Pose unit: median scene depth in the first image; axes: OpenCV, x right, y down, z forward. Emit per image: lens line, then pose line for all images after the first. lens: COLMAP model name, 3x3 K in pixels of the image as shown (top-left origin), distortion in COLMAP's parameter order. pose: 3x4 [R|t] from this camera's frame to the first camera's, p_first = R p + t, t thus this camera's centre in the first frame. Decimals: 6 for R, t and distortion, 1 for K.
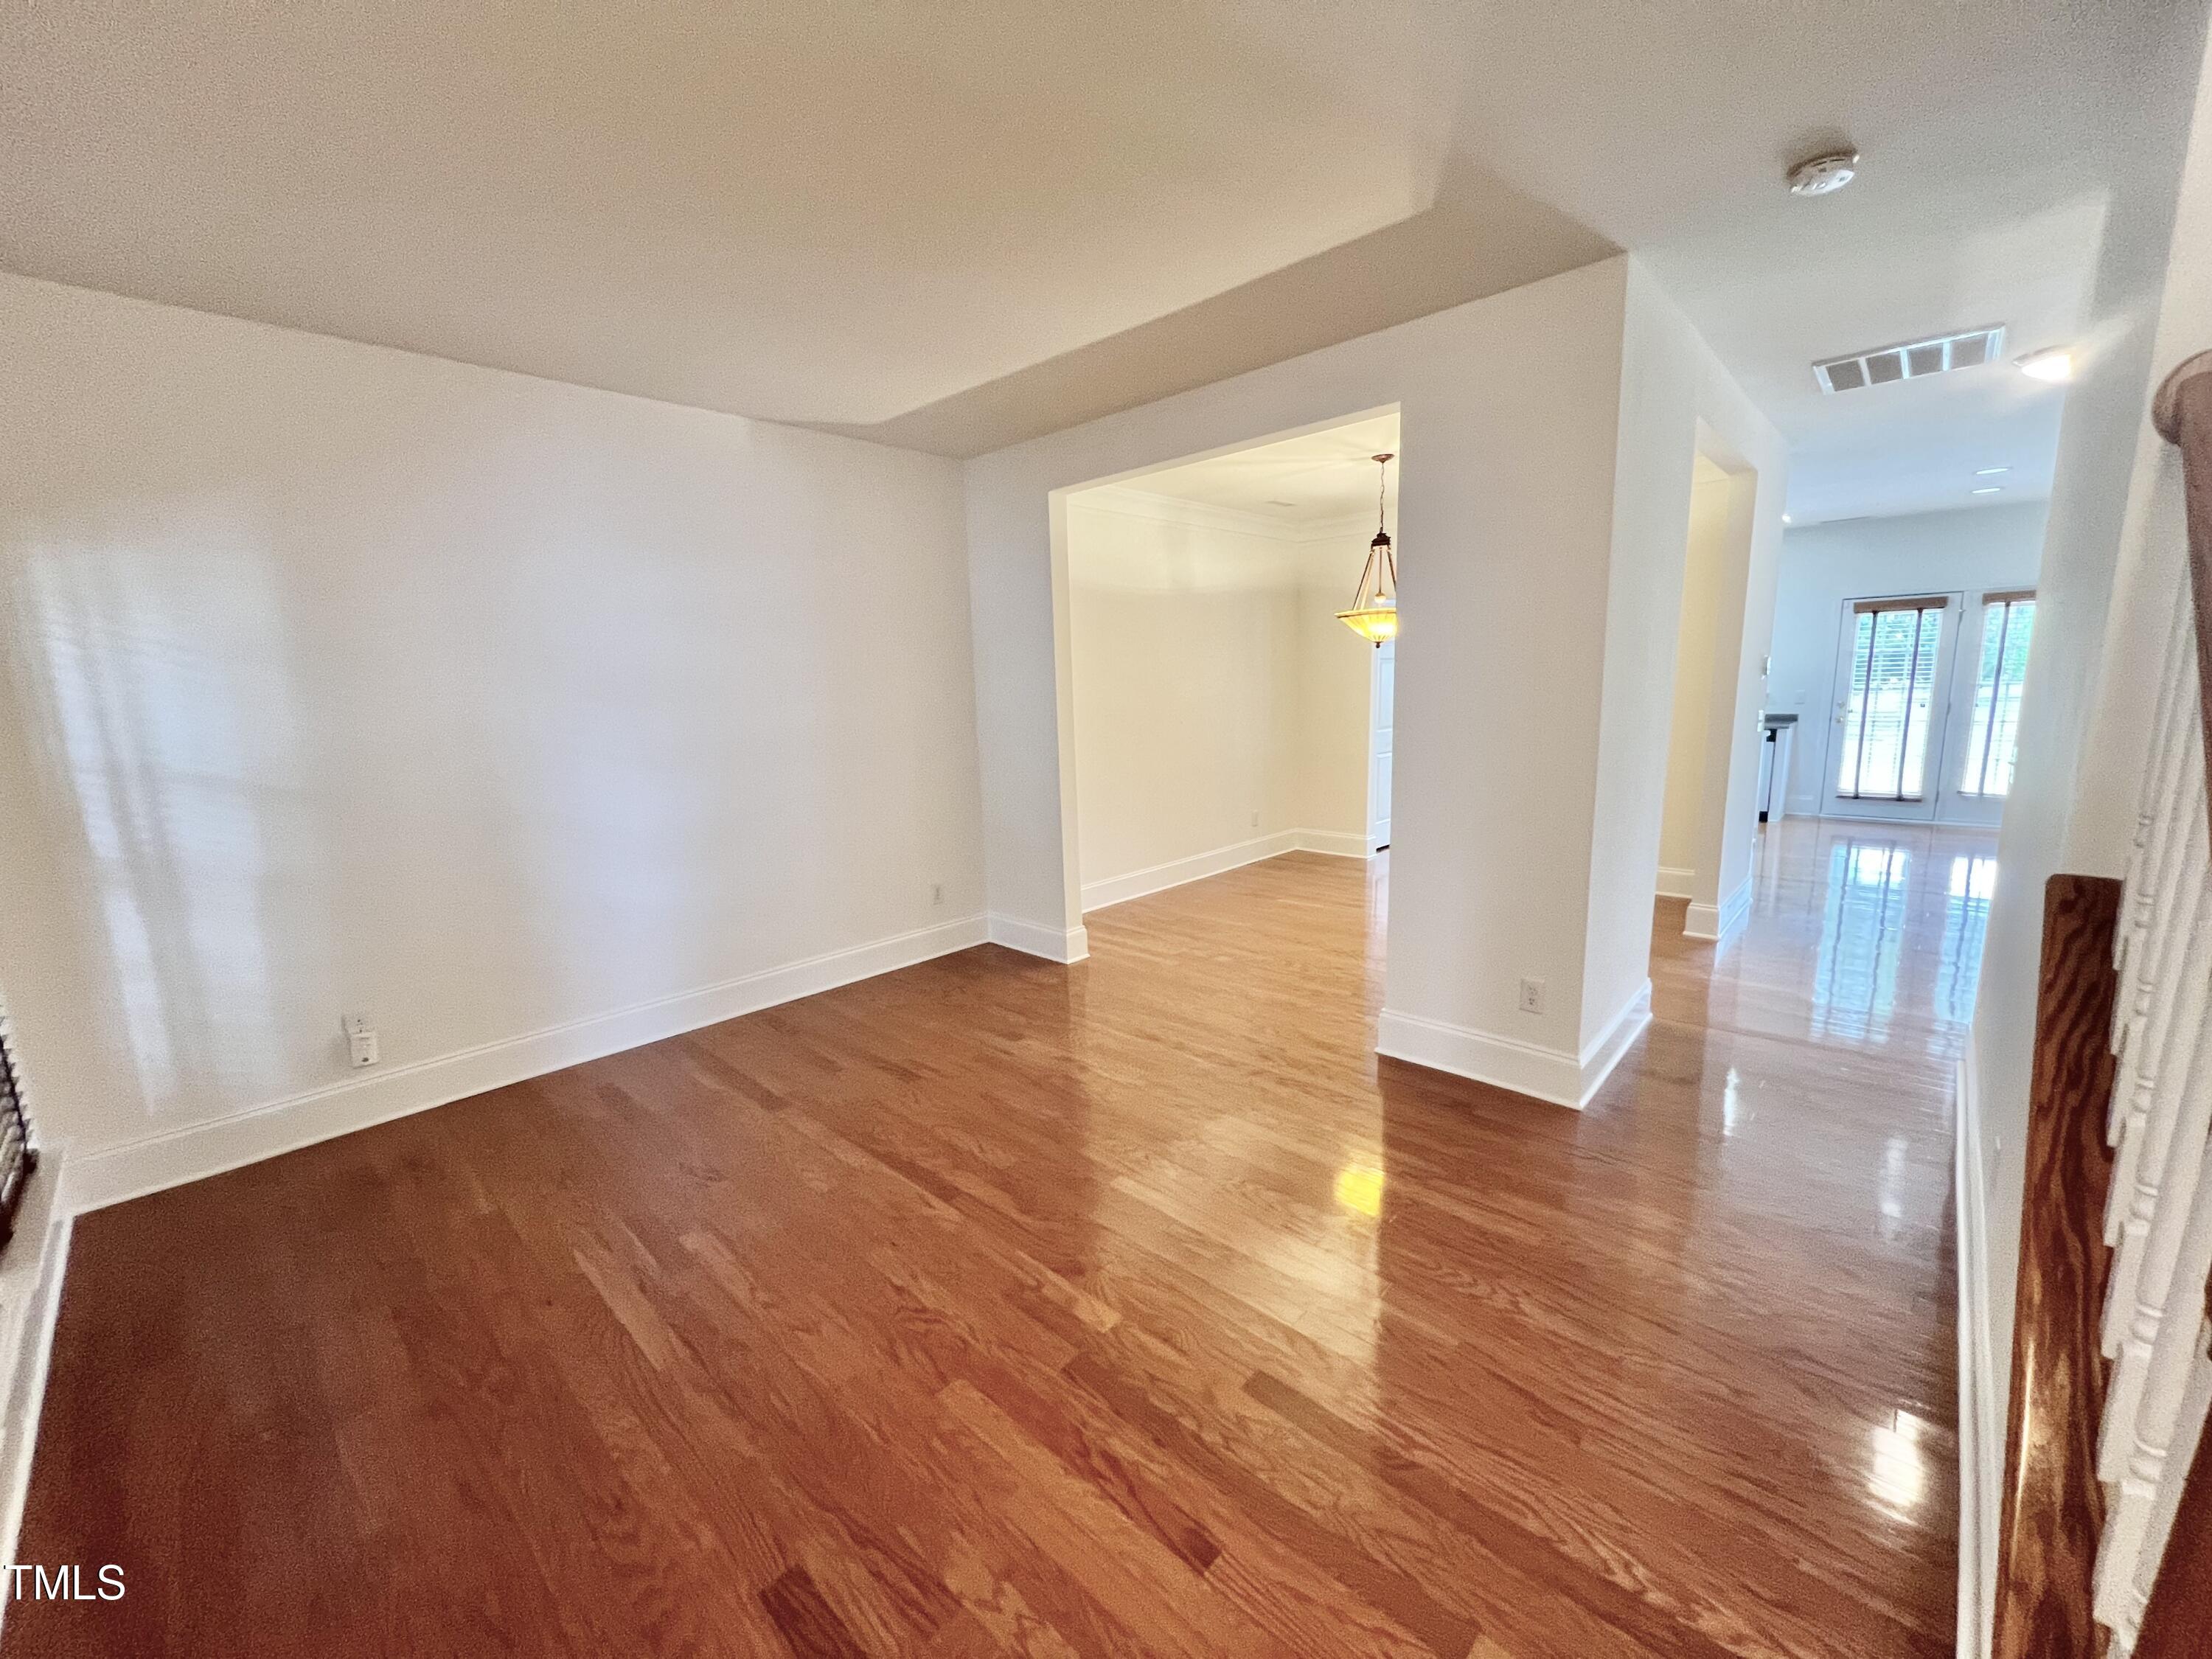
lens RADIAL K [[884.2, 0, 1104.5], [0, 884.2, 836.3], [0, 0, 1]] dist [-0.000175, 0.000269]
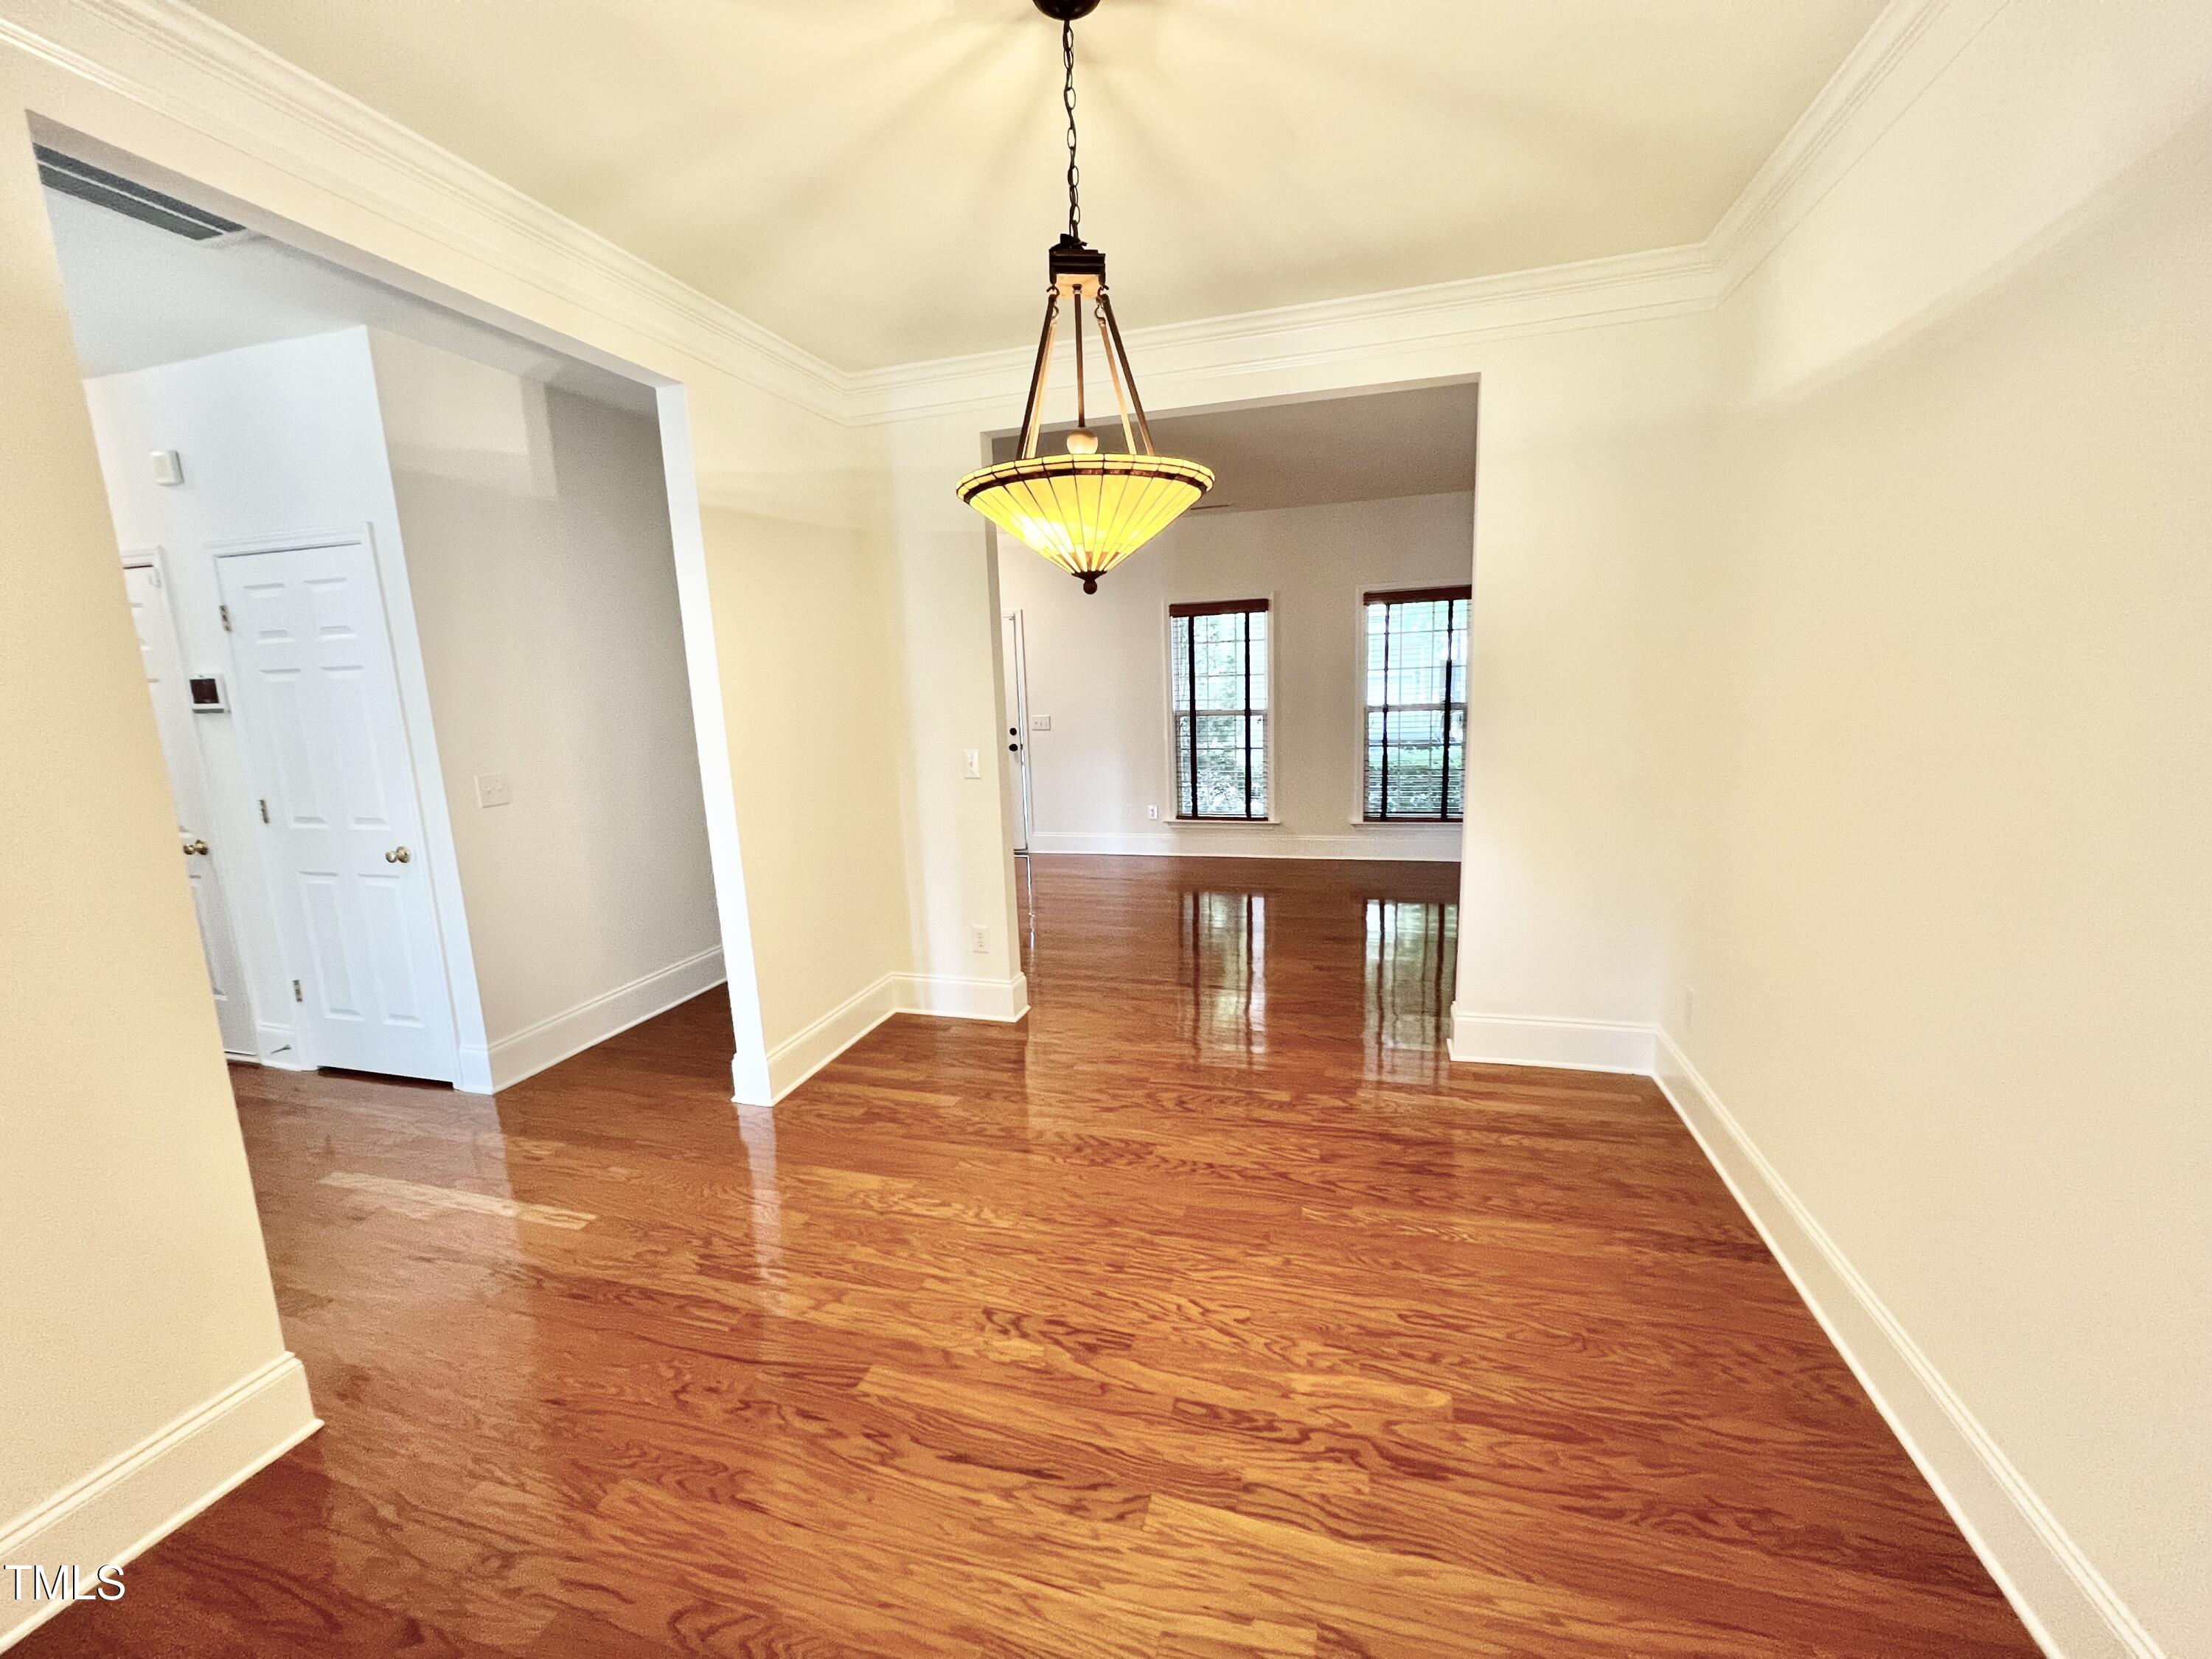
lens RADIAL K [[884.2, 0, 1109.1], [0, 884.2, 830.7], [0, 0, 1]] dist [-0.000175, 0.000269]
pose [[-0.888291, 0.139202, -0.437677, 0.531585], [-0.017601, 0.941945, 0.335306, -0.274666], [0.458943, 0.305554, -0.834271, 1.503049]]
